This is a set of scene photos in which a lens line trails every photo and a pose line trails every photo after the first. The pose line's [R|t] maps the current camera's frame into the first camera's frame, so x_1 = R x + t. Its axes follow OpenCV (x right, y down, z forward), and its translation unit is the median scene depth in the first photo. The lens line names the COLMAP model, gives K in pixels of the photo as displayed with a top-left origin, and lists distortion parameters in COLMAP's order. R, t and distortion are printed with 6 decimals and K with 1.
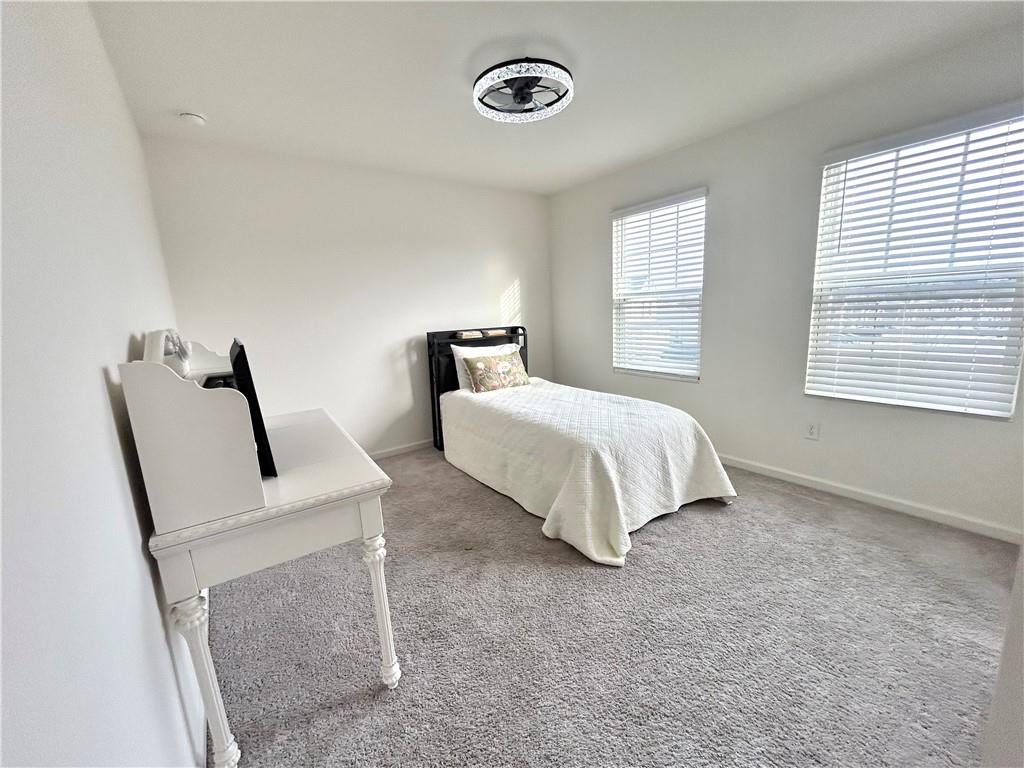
lens RADIAL K [[411.8, 0, 512.0], [0, 411.8, 384.0], [0, 0, 1]] dist [-0.000857, 0.001008]
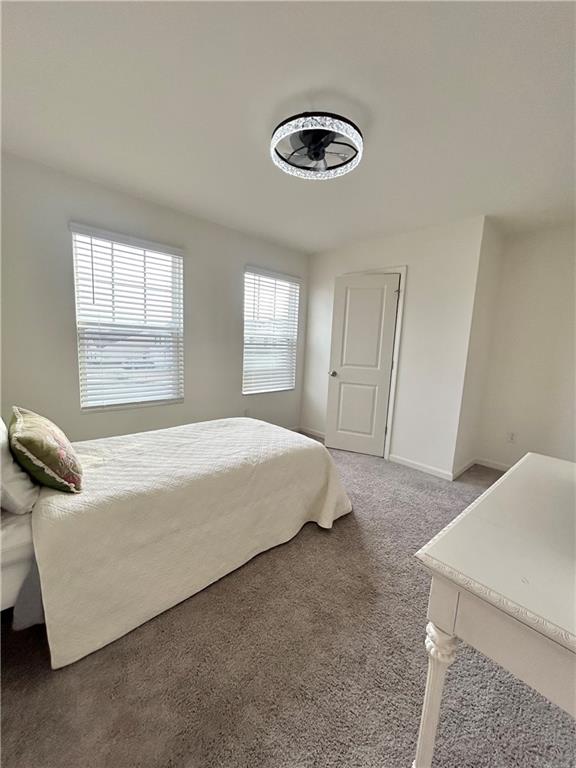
lens RADIAL K [[308.9, 0, 288.0], [0, 308.9, 384.0], [0, 0, 1]] dist [-0.000857, 0.001008]
pose [[-0.147677, -0.101361, 0.983828, -0.526183], [0.138978, 0.982738, 0.122110, -0.130367], [-0.979223, 0.154763, -0.131041, 0.805034]]
